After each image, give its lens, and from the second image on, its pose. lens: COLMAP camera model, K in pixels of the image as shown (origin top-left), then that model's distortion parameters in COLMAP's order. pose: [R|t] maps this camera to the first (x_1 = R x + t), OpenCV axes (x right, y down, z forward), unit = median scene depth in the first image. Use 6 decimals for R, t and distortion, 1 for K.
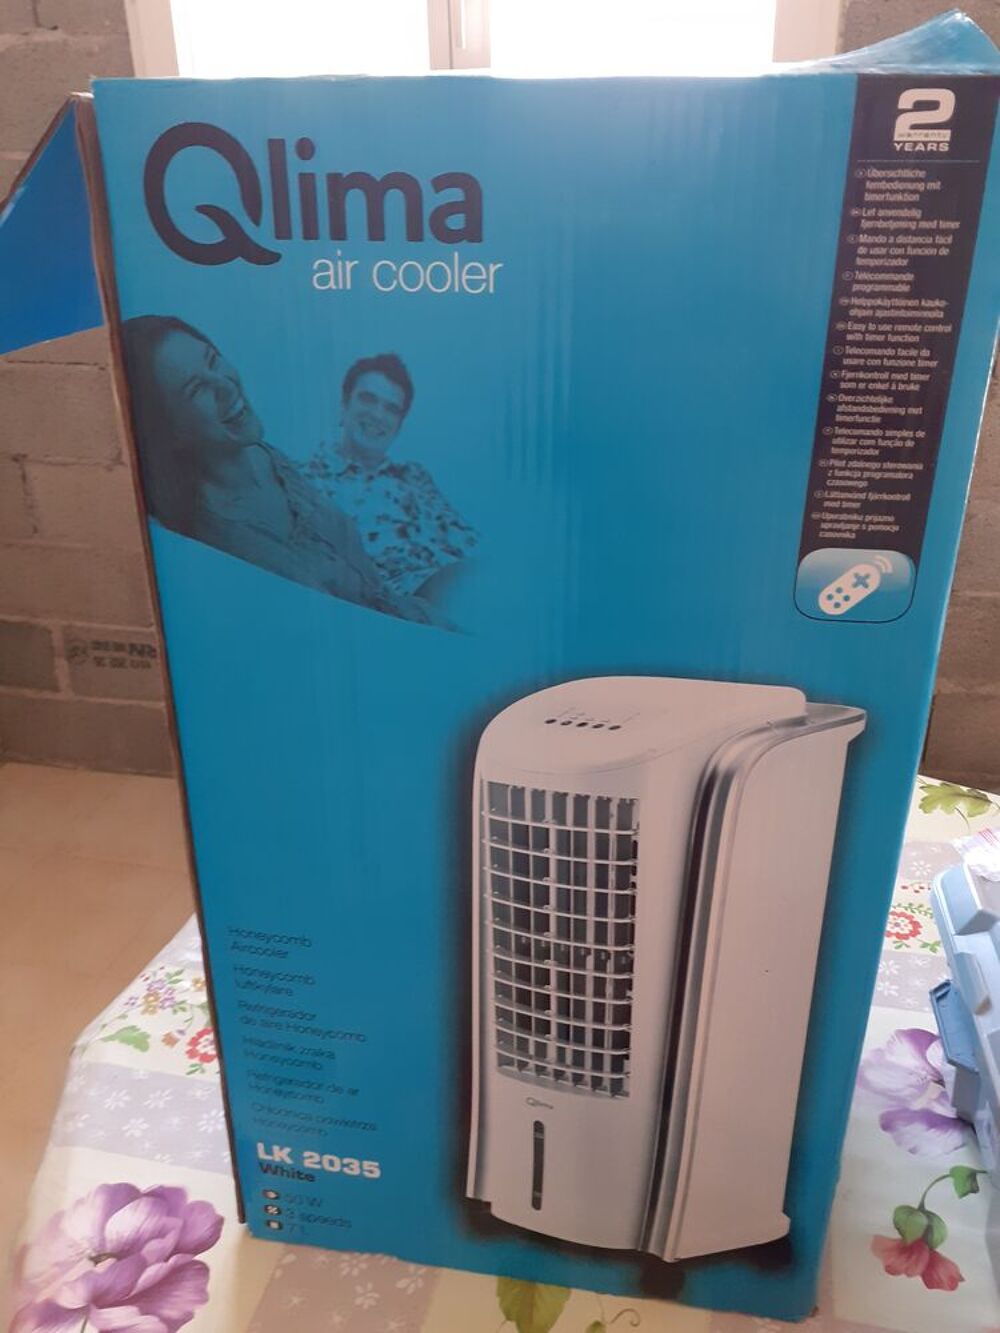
lens RADIAL K [[1063.2, 0, 500.6], [0, 1063.2, 666.3], [0, 0, 1]] dist [-0.017126, 0.005223]
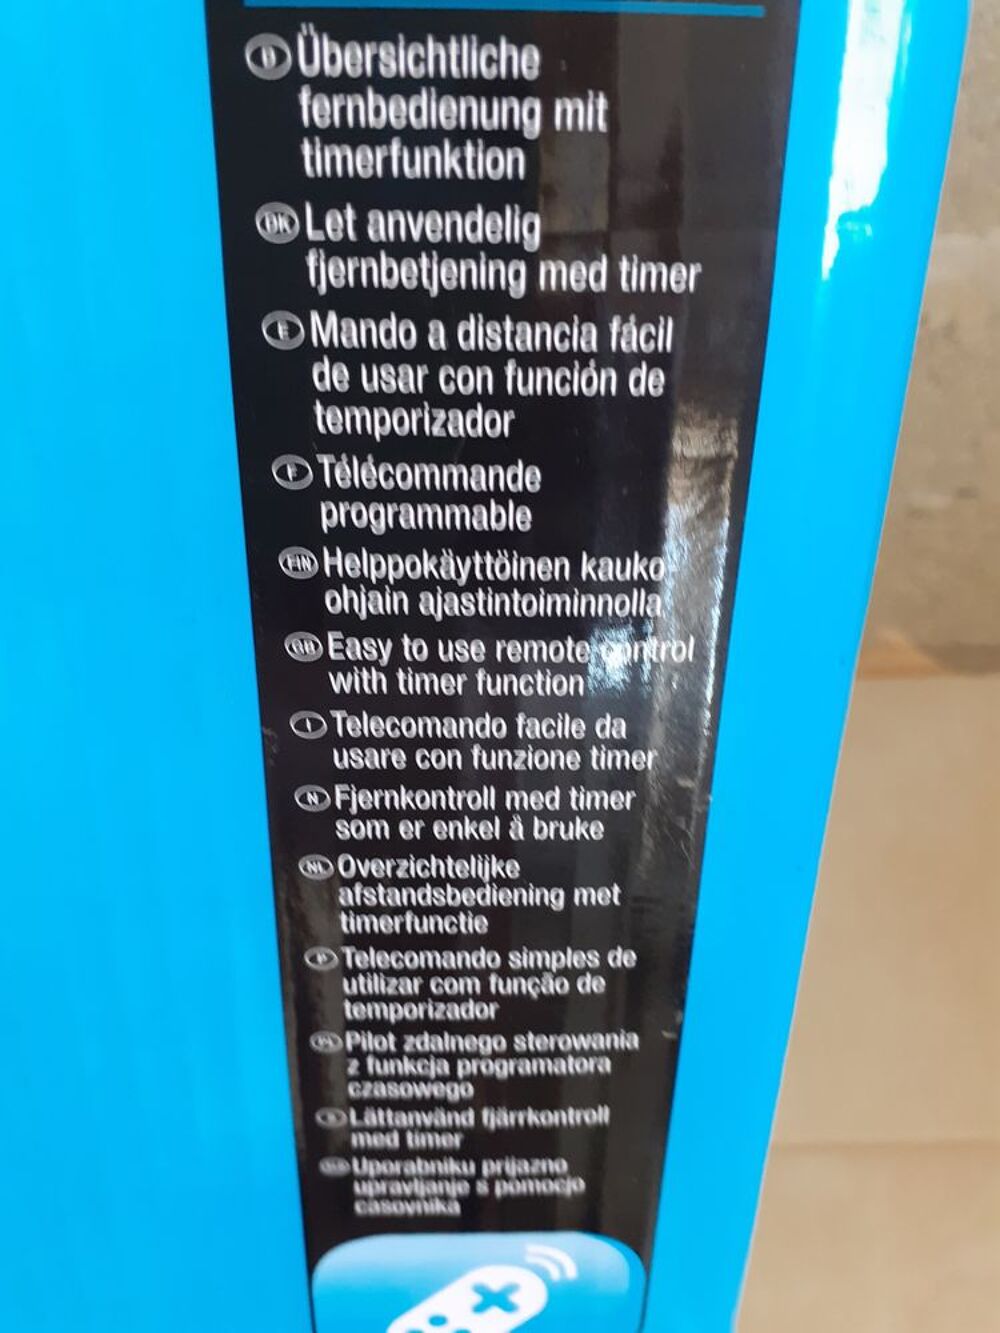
lens RADIAL K [[1063.2, 0, 497.2], [0, 1063.2, 666.0], [0, 0, 1]] dist [-0.017126, 0.005223]
pose [[0.986279, -0.055939, 0.155322, 0.323652], [0.055432, 0.998434, 0.007598, -0.311389], [-0.155504, 0.001116, 0.987835, 0.717022]]
